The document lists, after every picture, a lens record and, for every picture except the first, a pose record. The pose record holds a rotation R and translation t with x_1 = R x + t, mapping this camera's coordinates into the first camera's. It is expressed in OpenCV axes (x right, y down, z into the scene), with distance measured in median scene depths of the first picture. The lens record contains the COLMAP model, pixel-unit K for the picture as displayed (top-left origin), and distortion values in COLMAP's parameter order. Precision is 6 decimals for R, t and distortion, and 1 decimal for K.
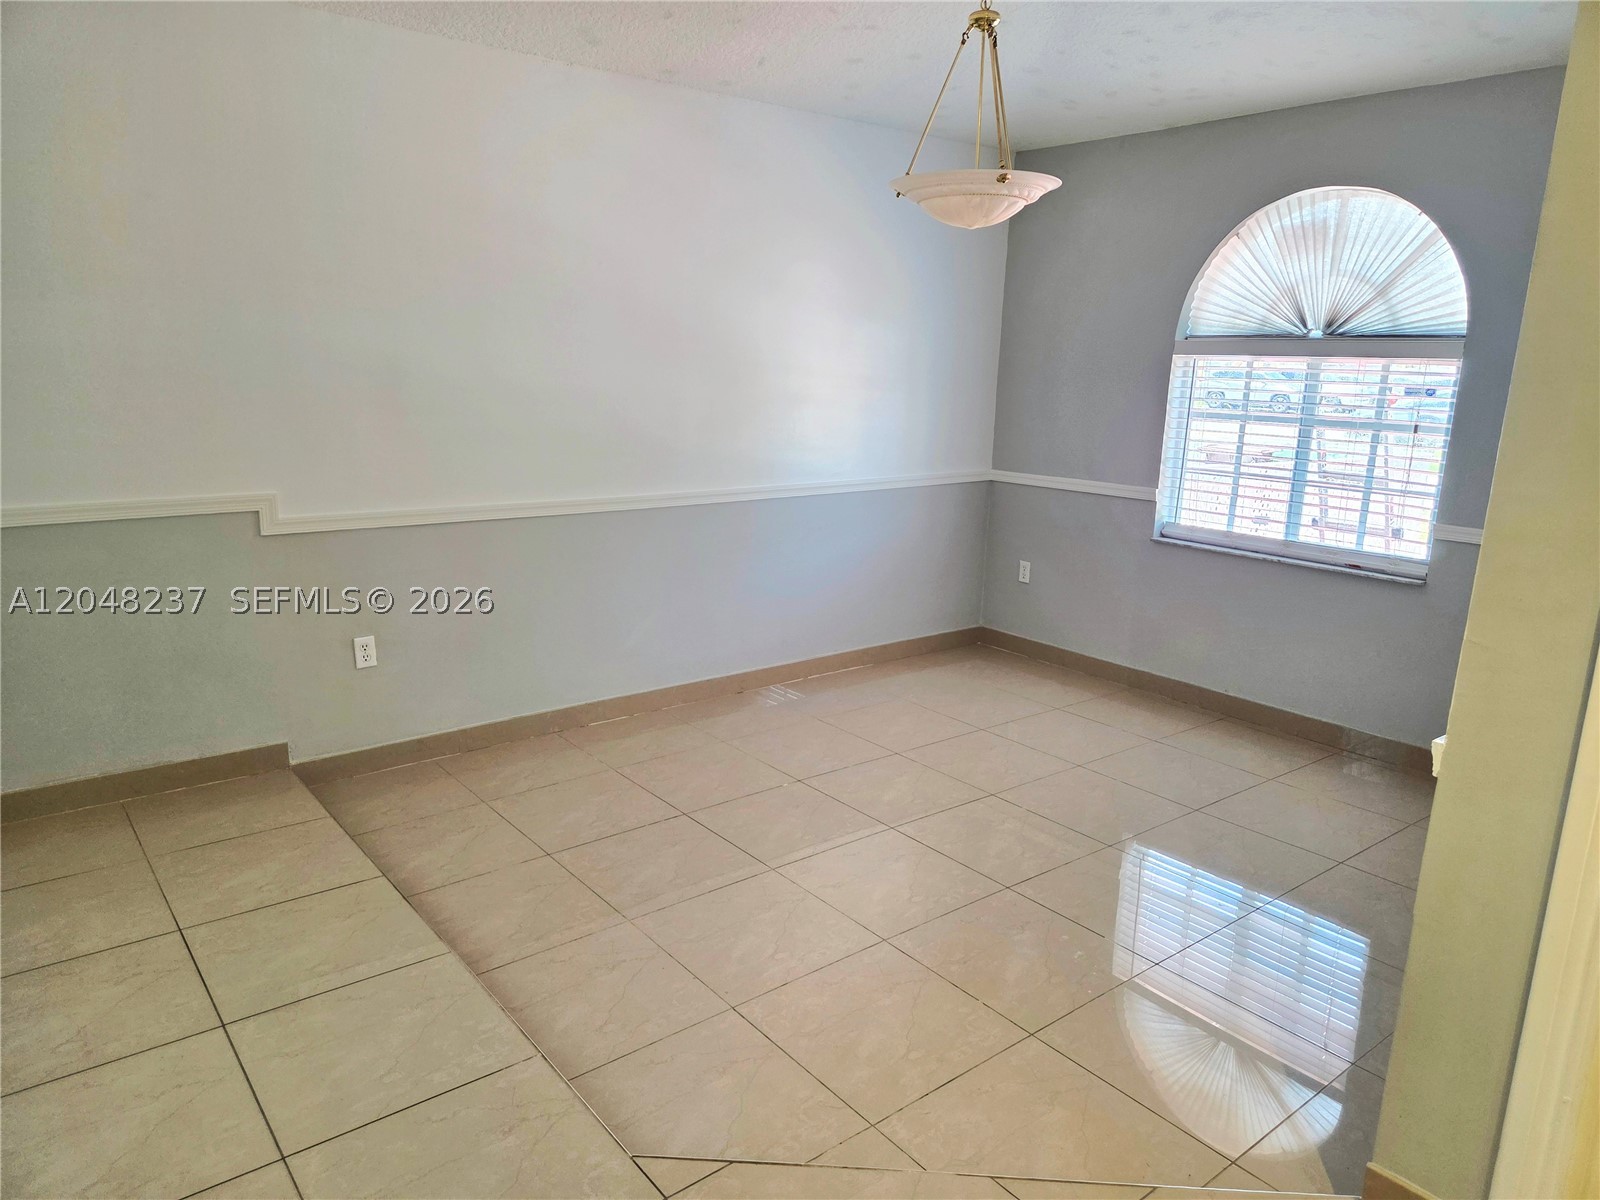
lens RADIAL K [[1071.9, 0, 792.6], [0, 1071.9, 614.8], [0, 0, 1]] dist [0.050028, -0.036032]
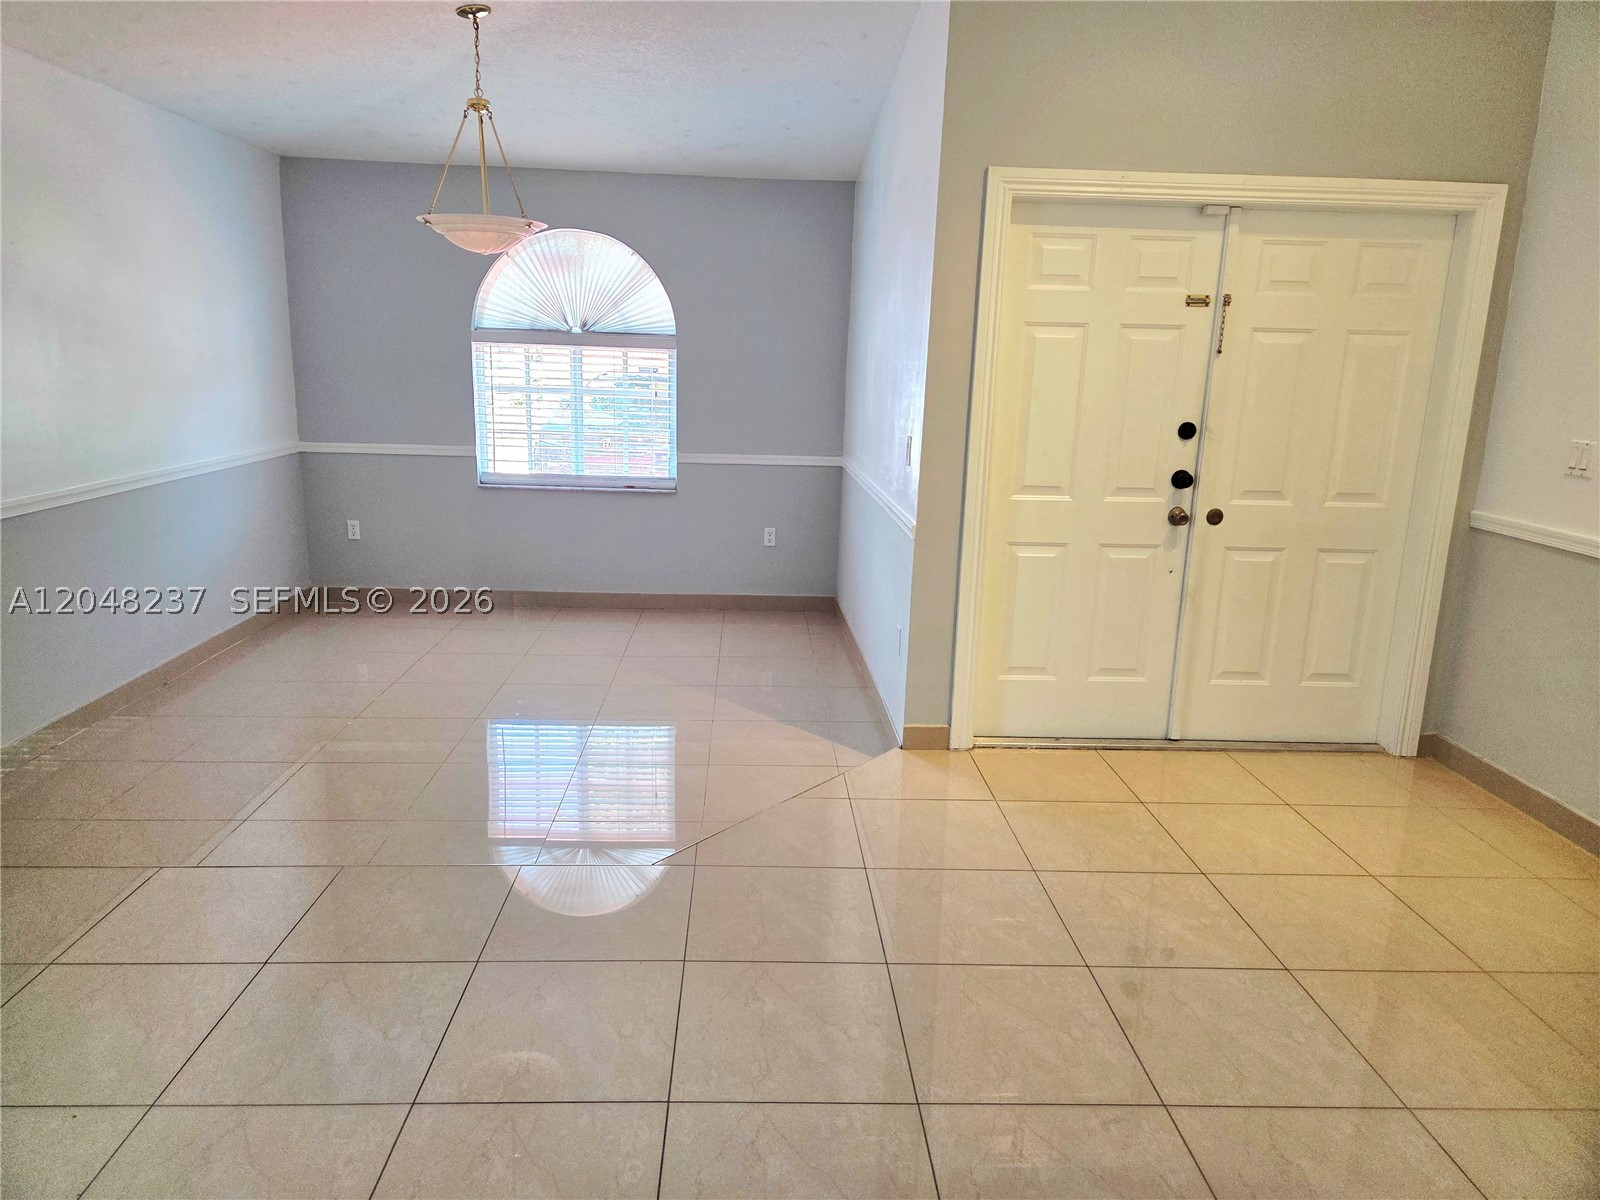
lens RADIAL K [[1071.9, 0, 802.7], [0, 1071.9, 596.1], [0, 0, 1]] dist [0.050028, -0.036032]
pose [[0.570895, -0.184378, 0.800052, -0.547958], [0.175819, 0.979307, 0.100229, -0.002891], [-0.801976, 0.083444, 0.591499, -0.060860]]
